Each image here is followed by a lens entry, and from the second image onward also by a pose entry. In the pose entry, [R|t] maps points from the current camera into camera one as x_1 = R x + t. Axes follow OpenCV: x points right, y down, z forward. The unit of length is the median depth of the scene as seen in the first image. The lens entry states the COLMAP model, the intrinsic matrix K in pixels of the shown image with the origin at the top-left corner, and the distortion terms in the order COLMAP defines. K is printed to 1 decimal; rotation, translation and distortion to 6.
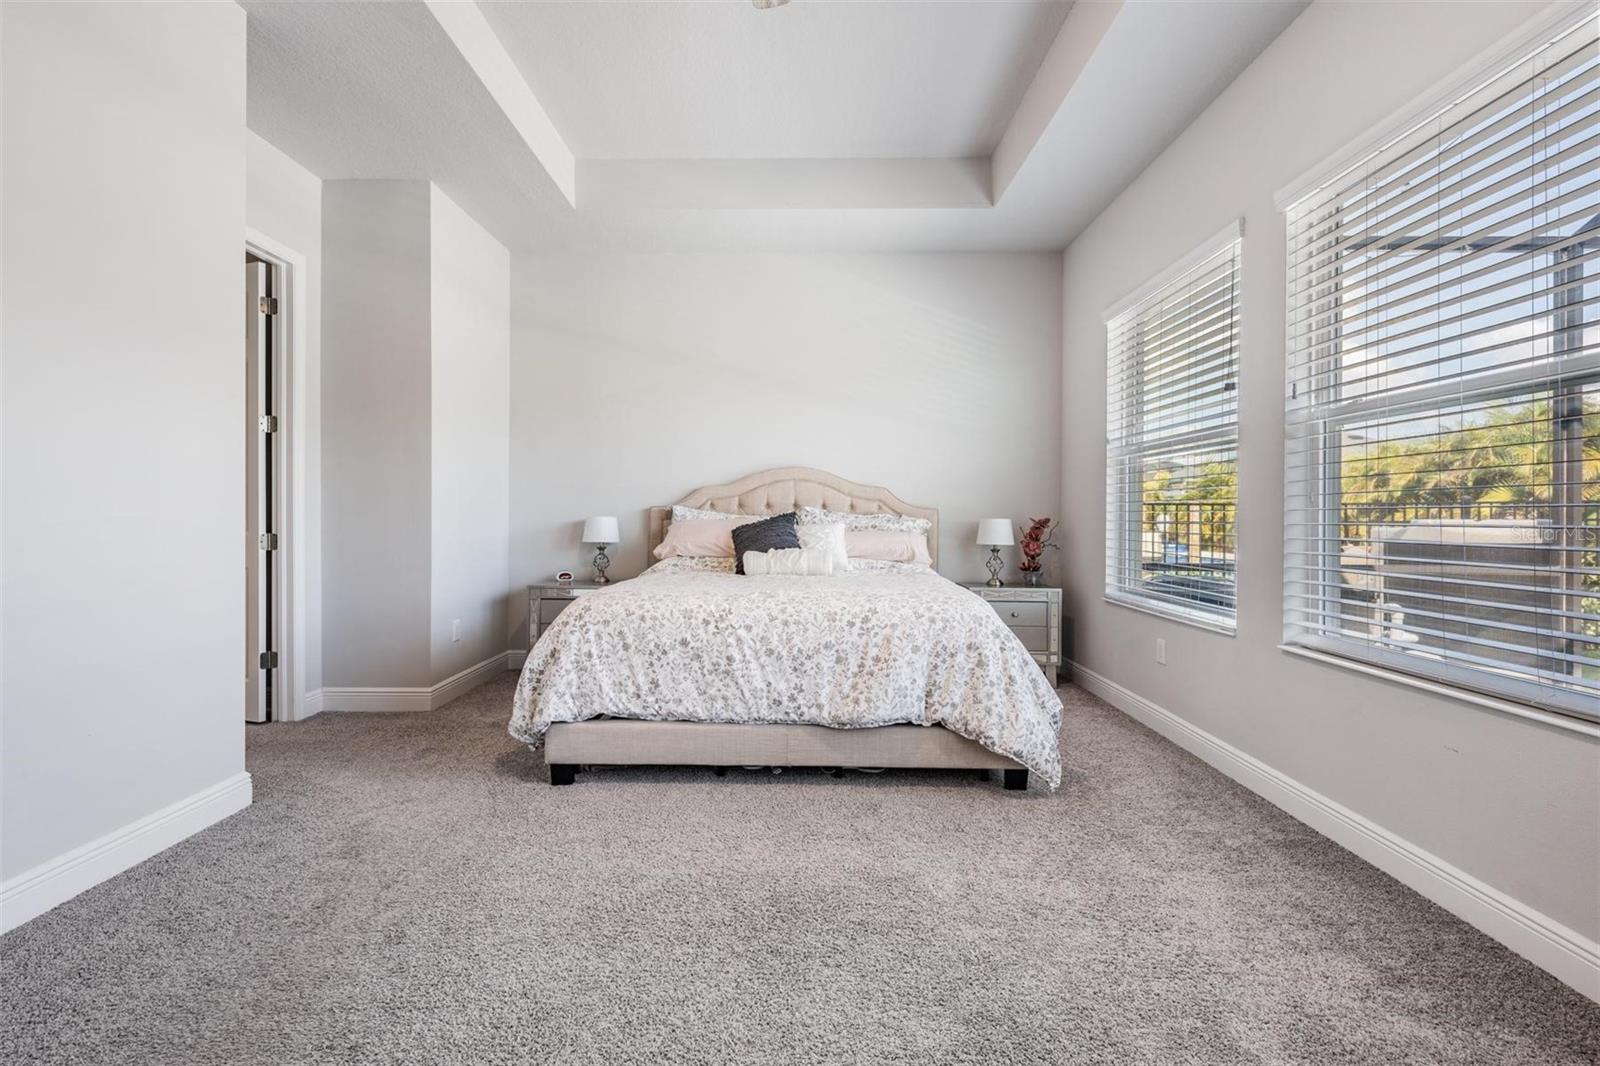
lens RADIAL K [[677.4, 0, 801.0], [0, 677.4, 518.2], [0, 0, 1]] dist [-0.000182, -0.000204]
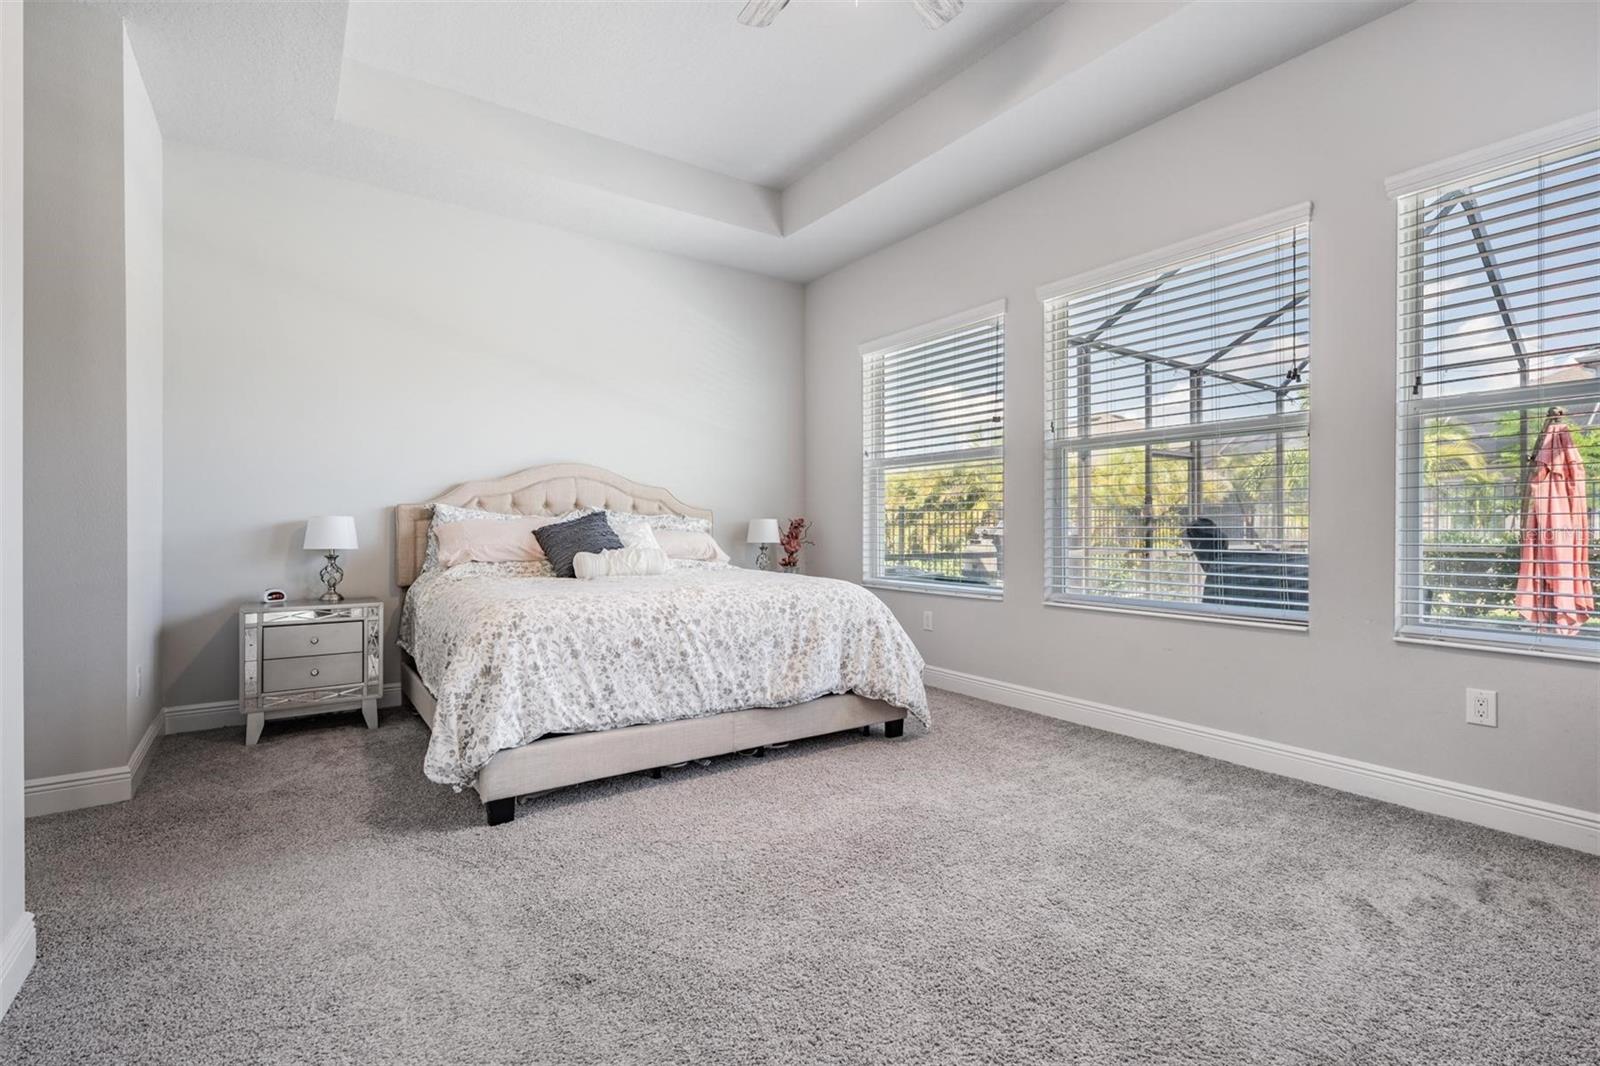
lens RADIAL K [[710.6, 0, 793.4], [0, 710.6, 526.1], [0, 0, 1]] dist [0.001092, 0.000112]
pose [[0.823532, -0.005232, 0.567246, -0.559786], [0.005913, 0.999982, 0.000639, 0.020147], [-0.567239, 0.002828, 0.823548, 0.050888]]
